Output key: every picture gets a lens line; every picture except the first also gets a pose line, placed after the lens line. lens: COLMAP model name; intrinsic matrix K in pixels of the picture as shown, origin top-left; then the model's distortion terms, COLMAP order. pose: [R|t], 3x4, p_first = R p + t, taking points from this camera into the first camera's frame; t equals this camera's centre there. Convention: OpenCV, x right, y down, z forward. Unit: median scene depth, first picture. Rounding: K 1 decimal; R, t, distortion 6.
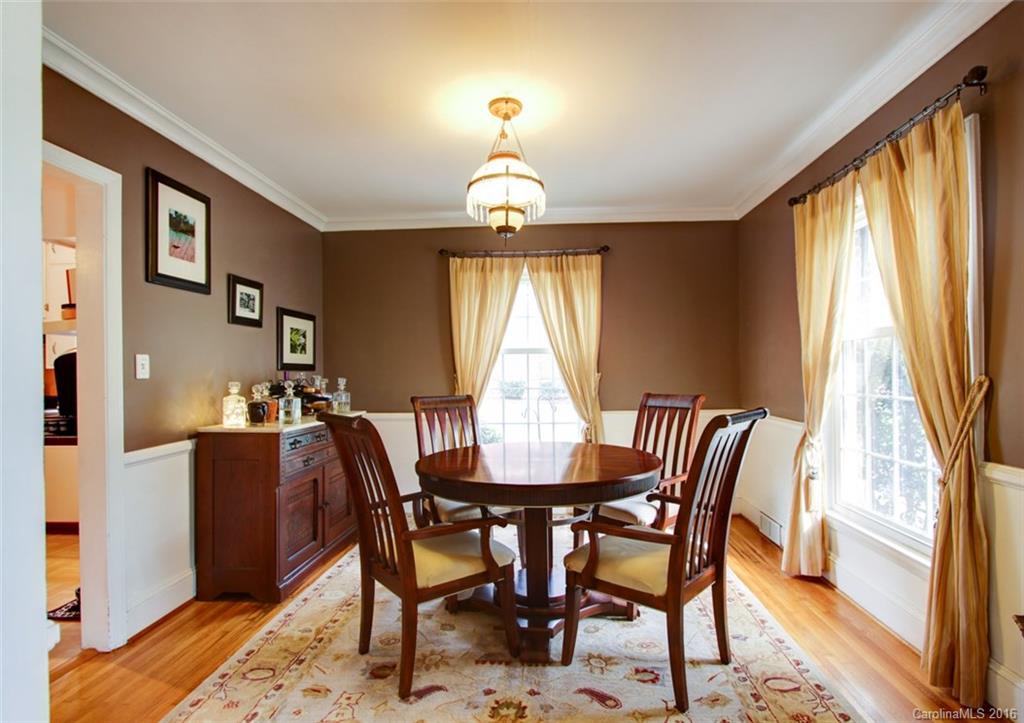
lens RADIAL K [[494.5, 0, 513.6], [0, 494.5, 363.9], [0, 0, 1]] dist [-0.009644, -0.000416]
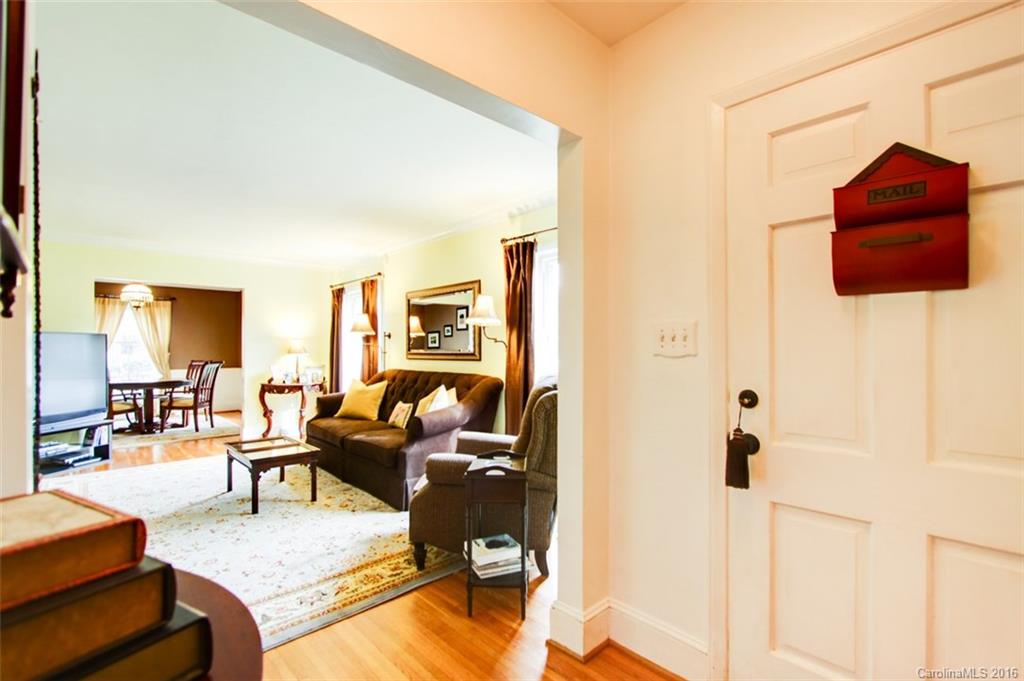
lens RADIAL K [[467.0, 0, 515.9], [0, 467.0, 347.4], [0, 0, 1]] dist [-0.011496, 0.000673]
pose [[0.666843, 0.014190, 0.745063, -0.552665], [-0.012659, 0.999890, -0.007713, -0.017801], [-0.745091, -0.004289, 0.666949, -2.517007]]
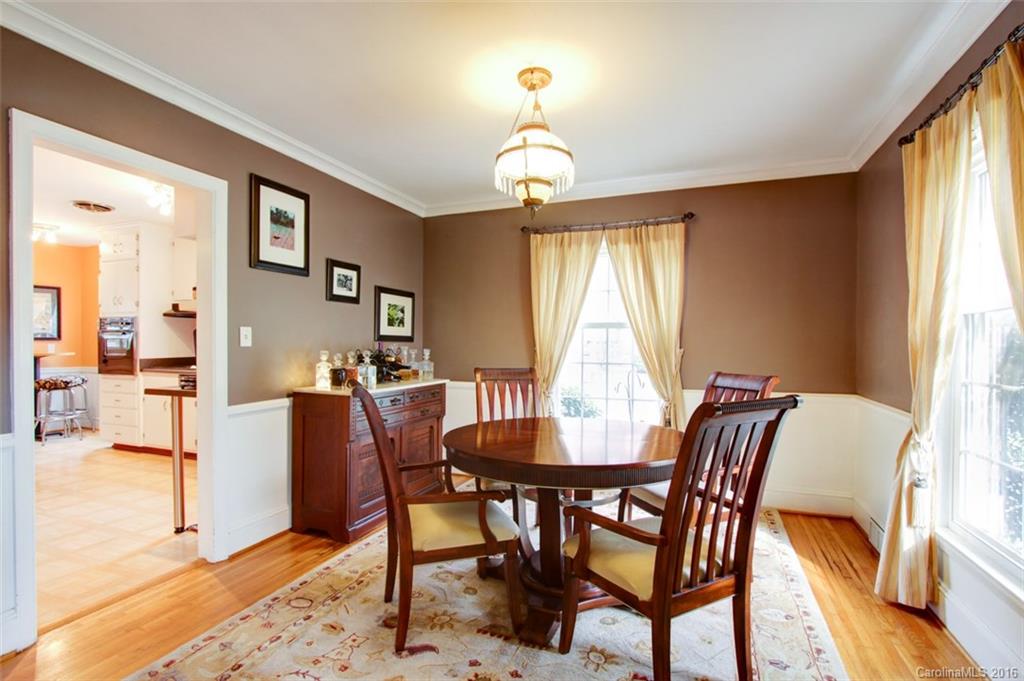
lens RADIAL K [[467.0, 0, 514.6], [0, 467.0, 341.9], [0, 0, 1]] dist [-0.011496, 0.000673]
pose [[0.951661, 0.014962, -0.306784, 0.222594], [-0.011724, 0.999854, 0.012393, -0.003271], [0.306925, -0.008197, 0.951698, 0.090199]]
